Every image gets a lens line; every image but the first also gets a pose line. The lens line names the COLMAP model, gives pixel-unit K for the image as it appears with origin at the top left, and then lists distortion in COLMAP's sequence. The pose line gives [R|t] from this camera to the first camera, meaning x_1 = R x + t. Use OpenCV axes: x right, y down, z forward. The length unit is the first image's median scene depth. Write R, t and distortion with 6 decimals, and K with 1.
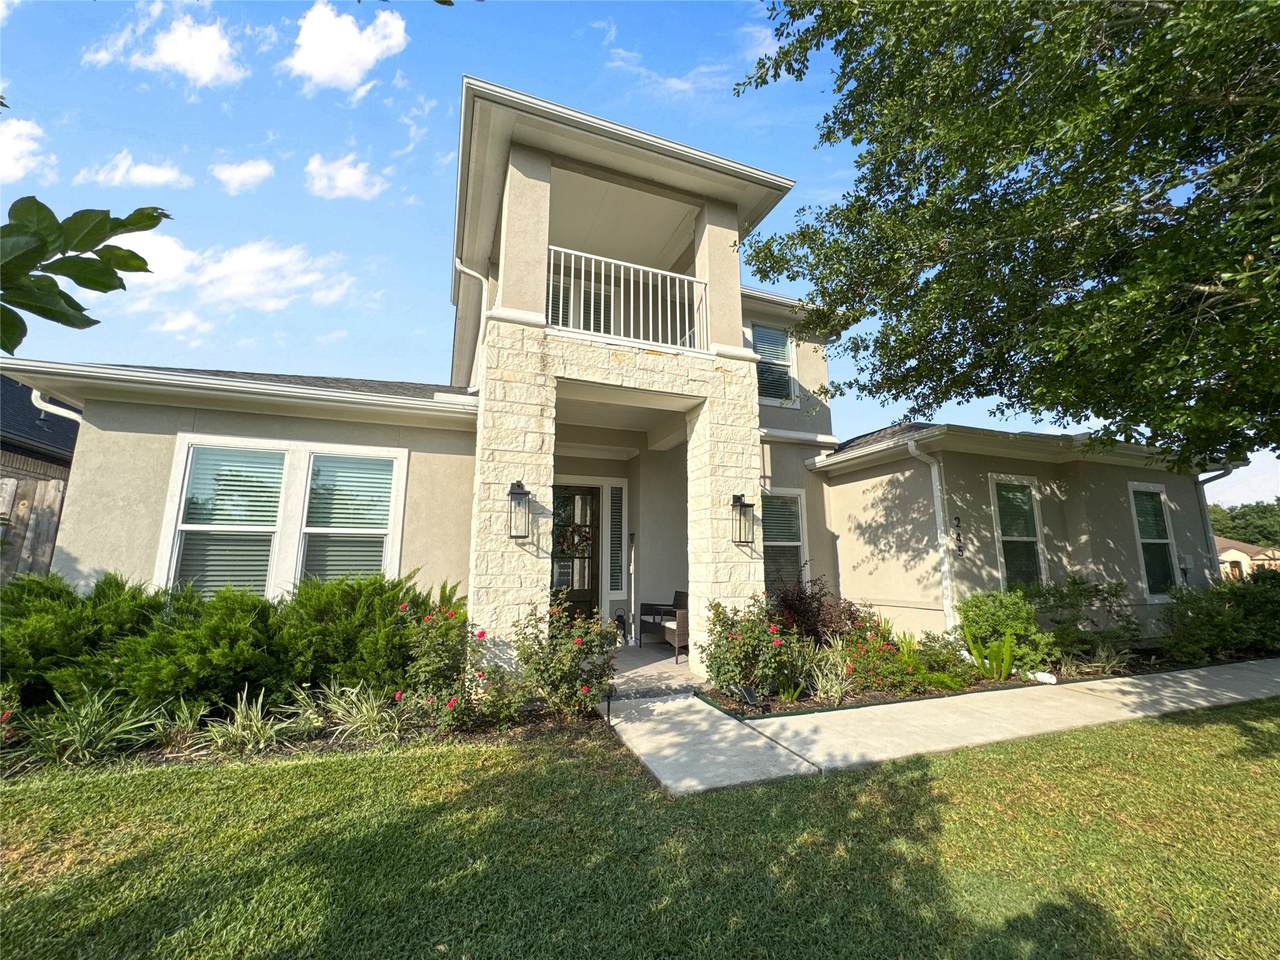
lens RADIAL K [[514.9, 0, 639.3], [0, 514.9, 479.6], [0, 0, 1]] dist [-0.004347, -0.000342]
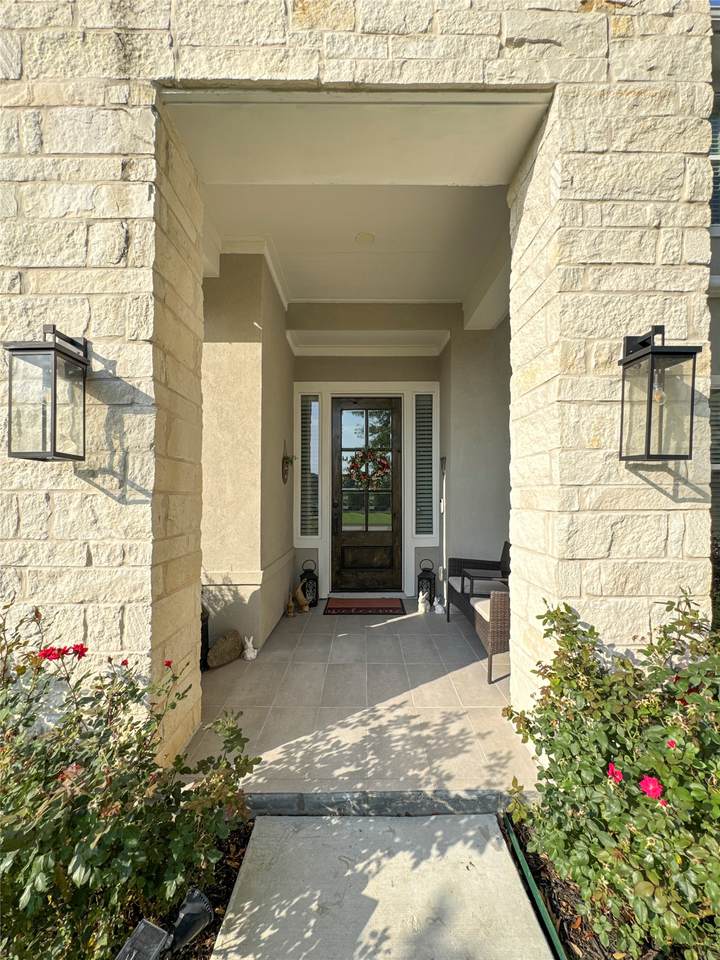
lens RADIAL K [[386.2, 0, 363.7], [0, 386.2, 492.7], [0, 0, 1]] dist [-0.004347, -0.000342]
pose [[0.934737, -0.000530, -0.355339, 0.105113], [0.060154, 0.985802, 0.156767, 0.090696], [0.350211, -0.167911, 0.921498, 0.670906]]
